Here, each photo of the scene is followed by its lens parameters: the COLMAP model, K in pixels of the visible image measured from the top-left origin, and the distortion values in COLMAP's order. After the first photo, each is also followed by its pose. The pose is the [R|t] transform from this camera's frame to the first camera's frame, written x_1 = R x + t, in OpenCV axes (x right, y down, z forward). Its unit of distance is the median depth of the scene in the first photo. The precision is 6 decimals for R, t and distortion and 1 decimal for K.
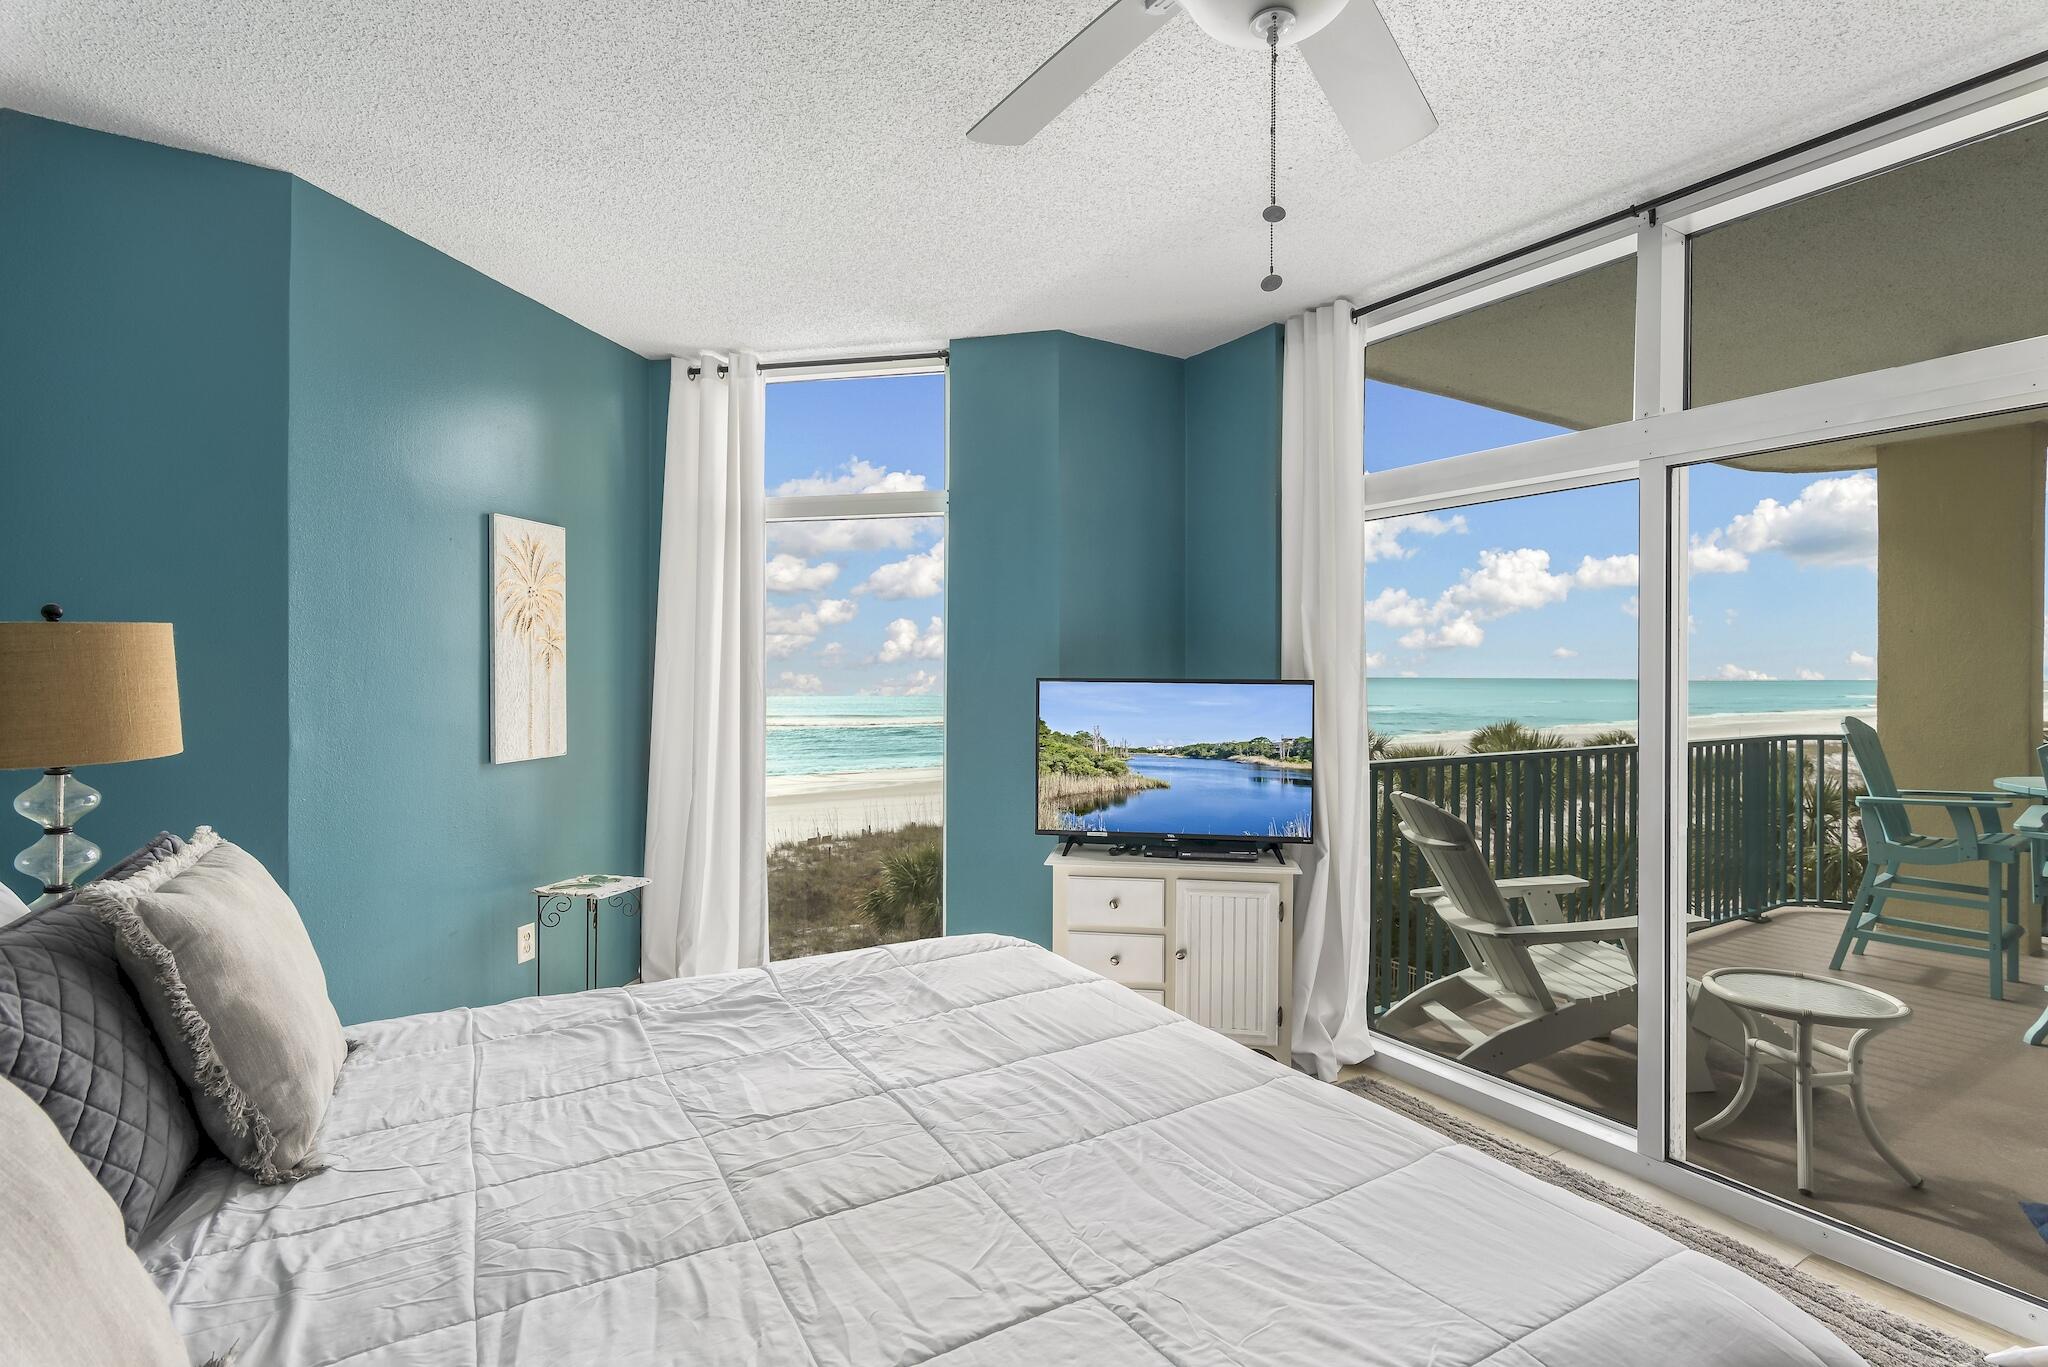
lens RADIAL K [[1006.6, 0, 1022.8], [0, 1006.6, 685.1], [0, 0, 1]] dist [0.010896, 0.000189]
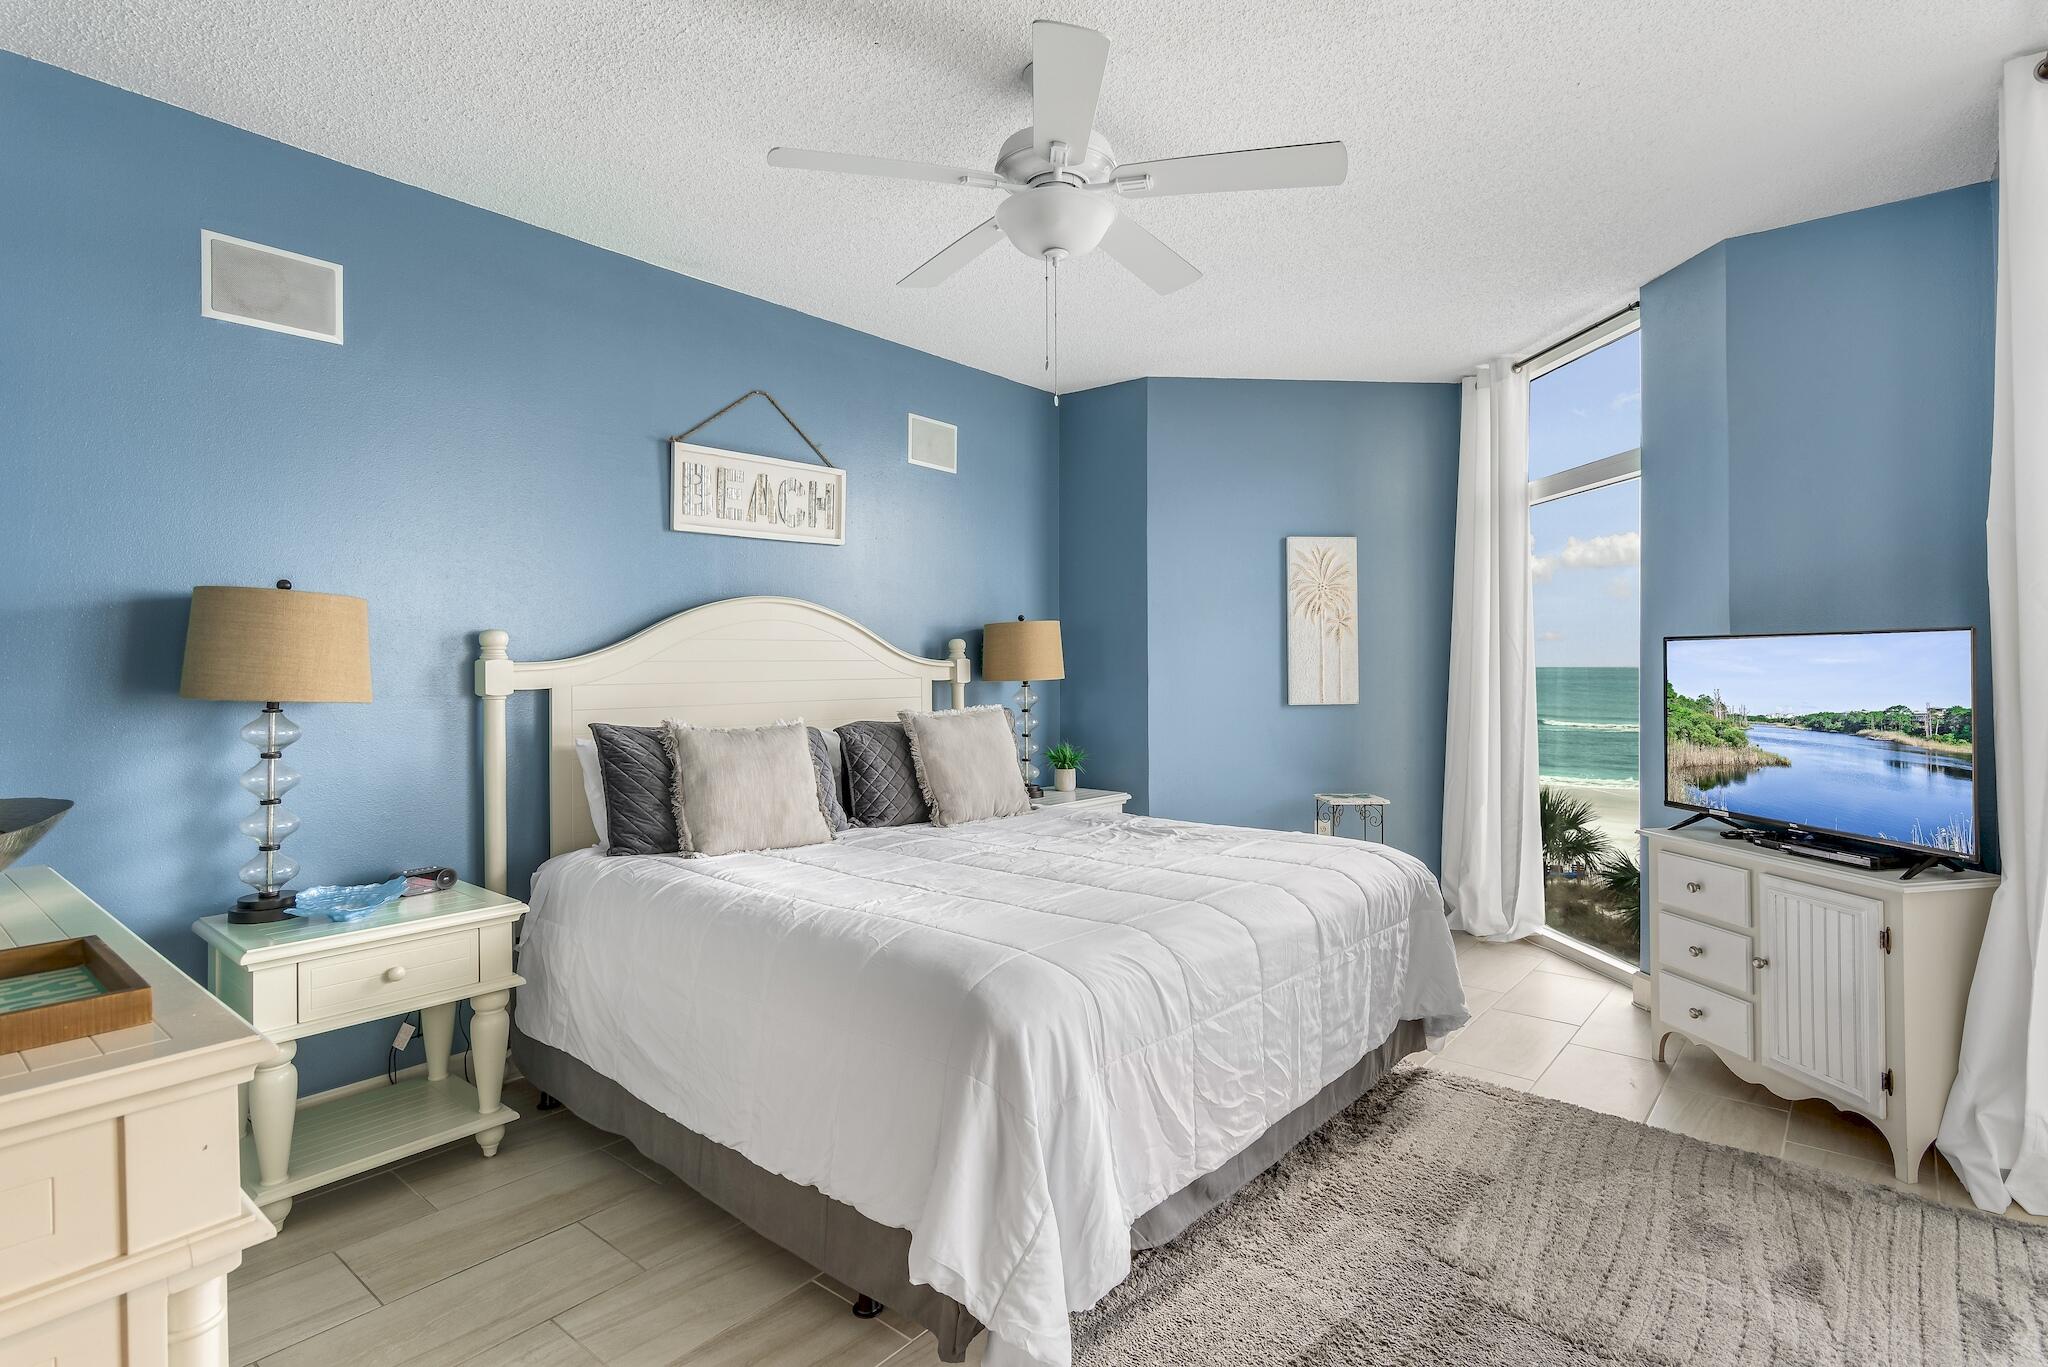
lens RADIAL K [[1006.6, 0, 1018.4], [0, 1006.6, 668.9], [0, 0, 1]] dist [0.010896, 0.000189]
pose [[0.302257, -0.000987, -0.953226, 0.739878], [-0.008191, 0.999960, -0.003633, 0.032081], [0.953191, 0.008906, 0.302236, 0.160816]]
